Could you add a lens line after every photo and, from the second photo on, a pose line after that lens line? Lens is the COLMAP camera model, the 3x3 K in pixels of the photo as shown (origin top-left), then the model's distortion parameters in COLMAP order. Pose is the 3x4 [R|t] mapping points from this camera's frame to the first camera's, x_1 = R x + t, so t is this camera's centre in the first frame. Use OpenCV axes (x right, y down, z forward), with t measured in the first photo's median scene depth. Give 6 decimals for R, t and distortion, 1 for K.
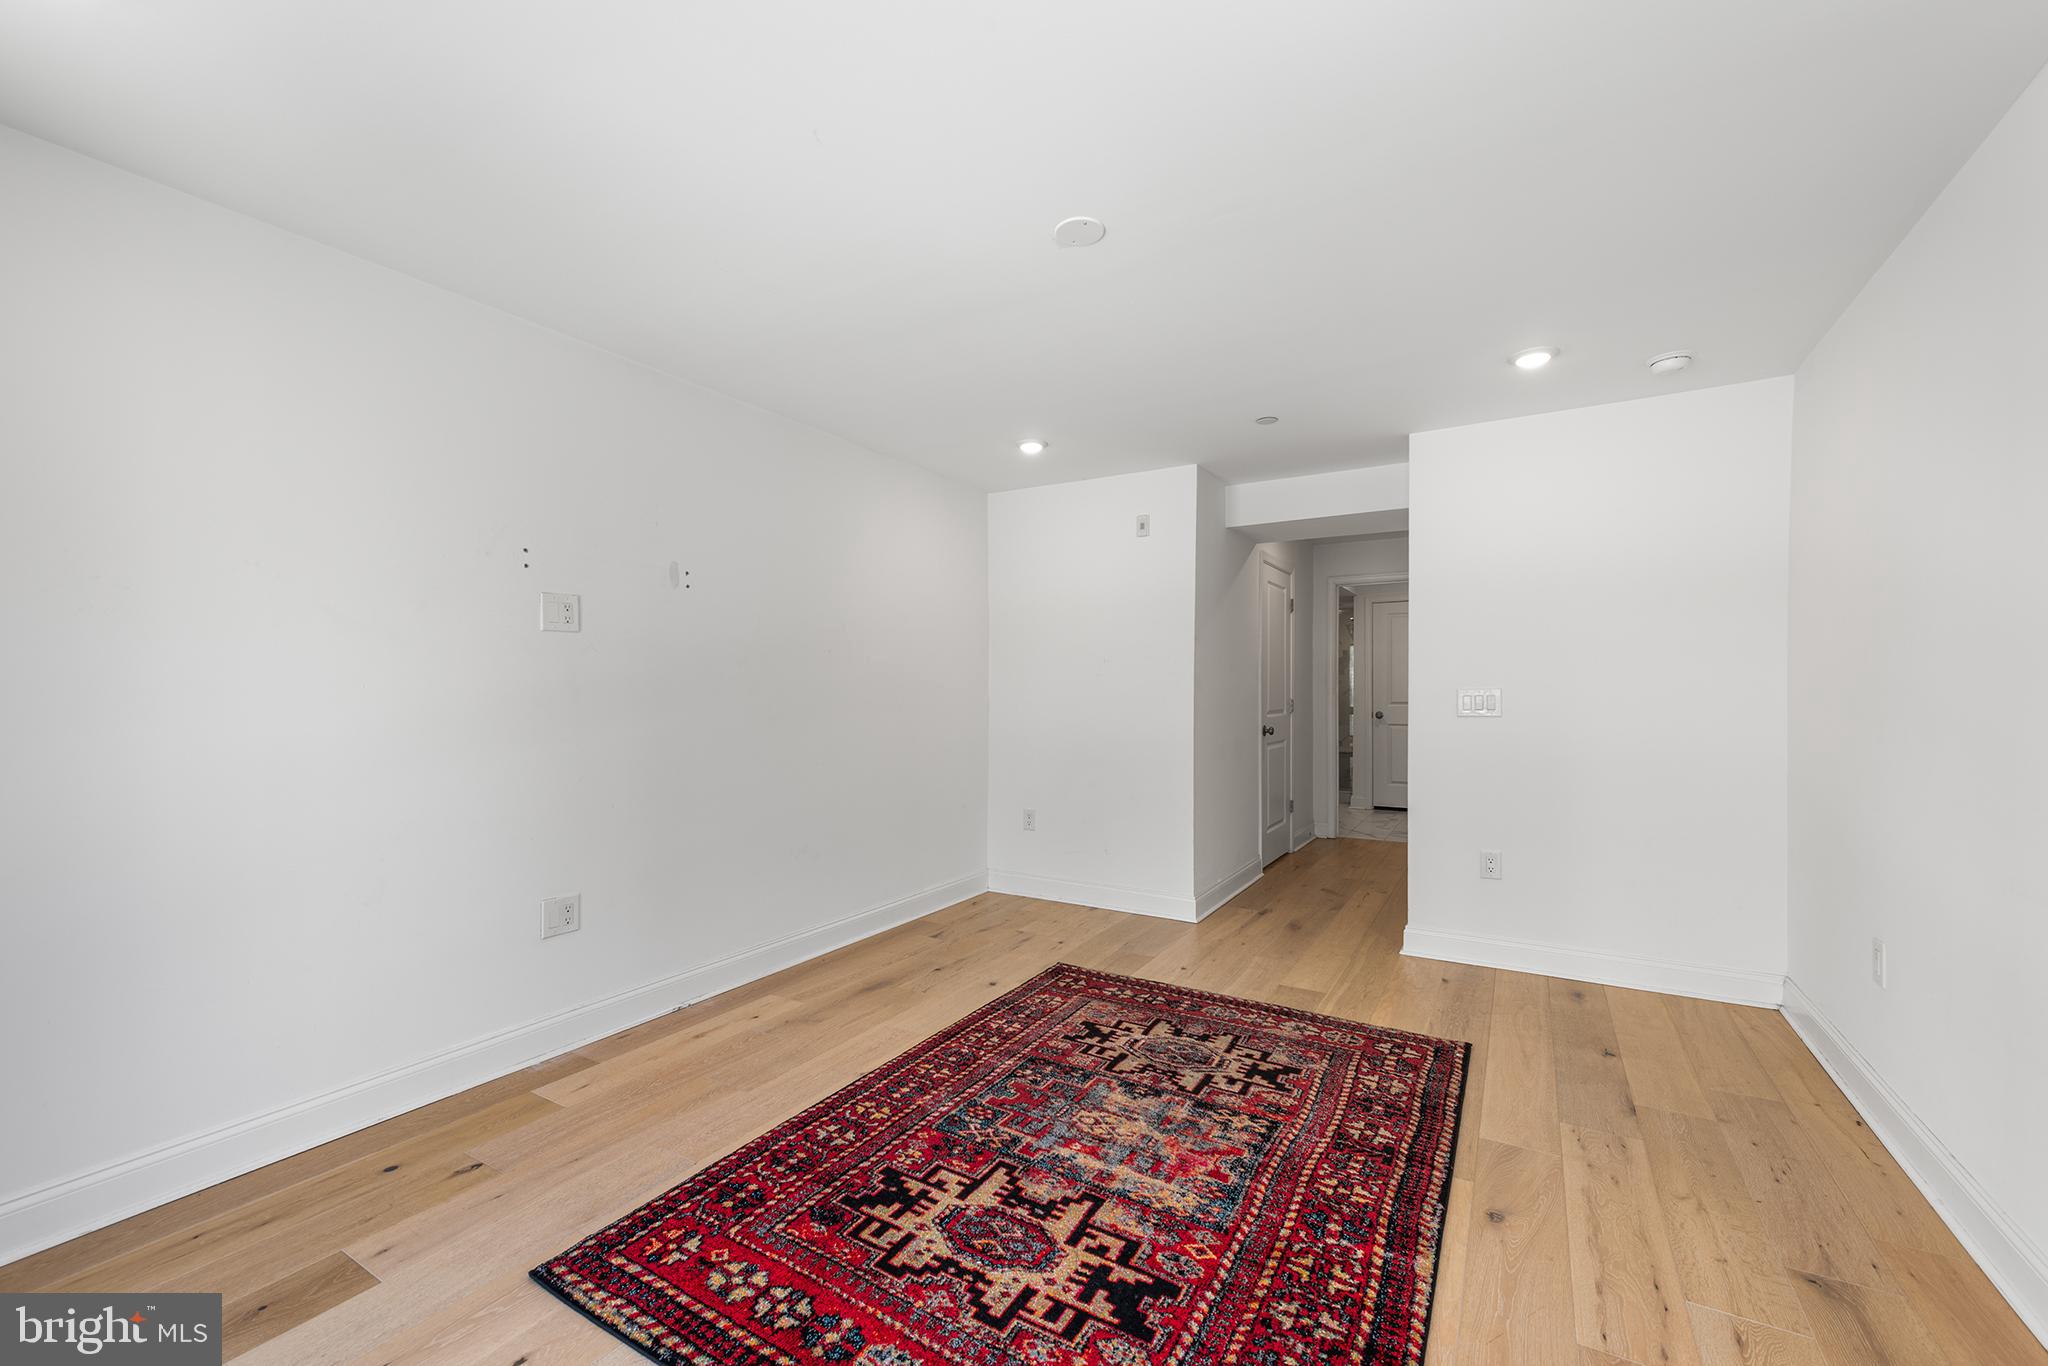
lens RADIAL K [[810.6, 0, 1030.4], [0, 810.6, 688.1], [0, 0, 1]] dist [0.011502, -0.003762]
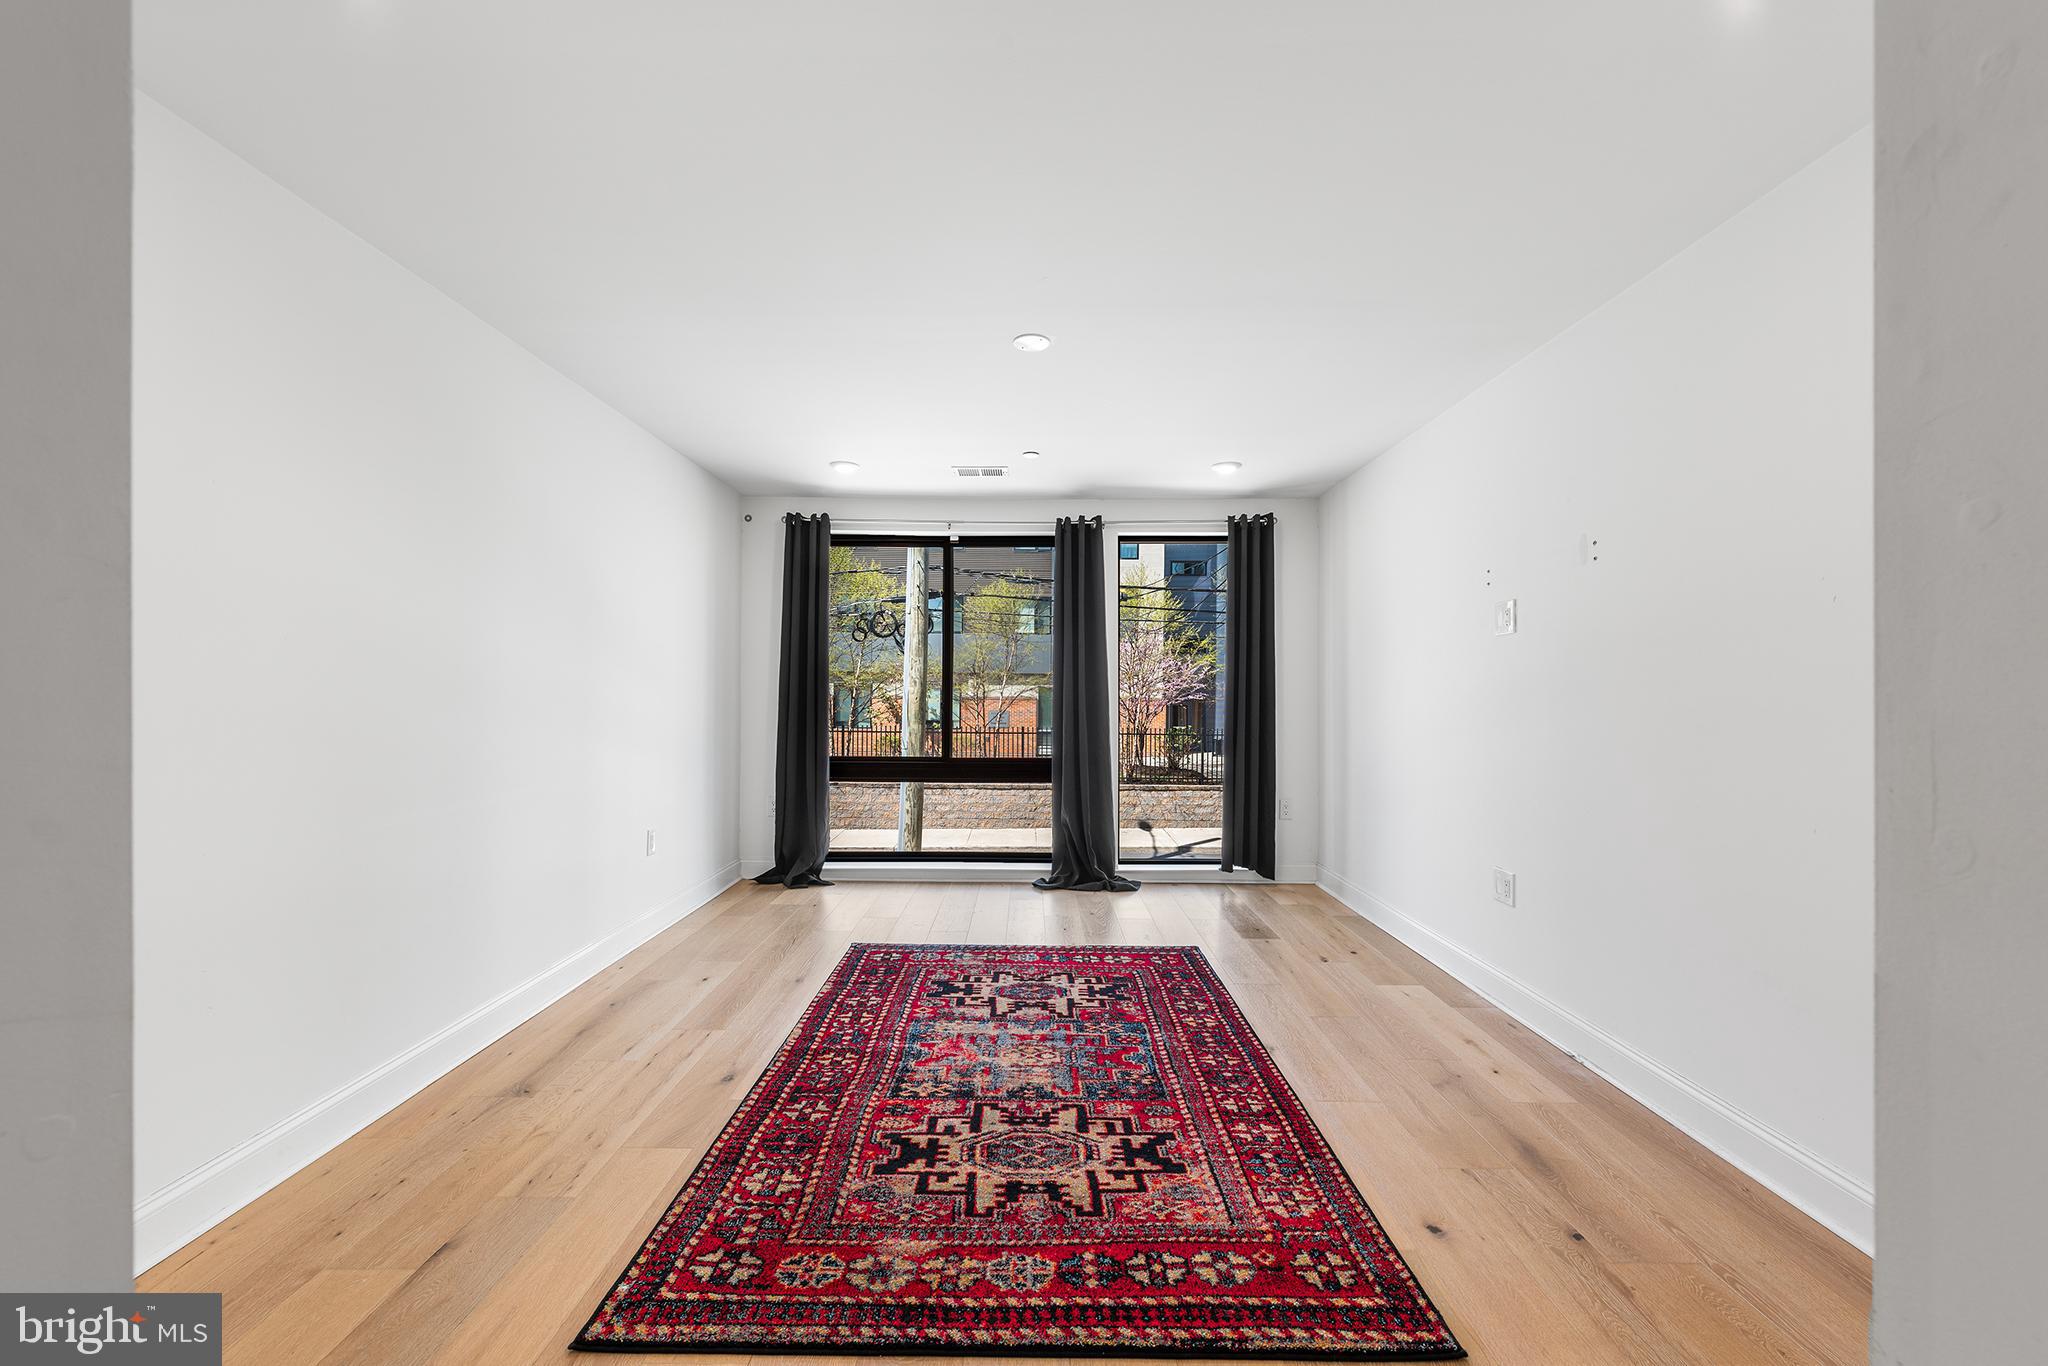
lens RADIAL K [[810.6, 0, 1031.2], [0, 810.6, 694.1], [0, 0, 1]] dist [0.011502, -0.003762]
pose [[-0.857382, -0.001186, -0.514680, 0.692086], [-0.001010, 0.999999, -0.000621, 0.017746], [0.514680, -0.000013, -0.857382, 1.995907]]
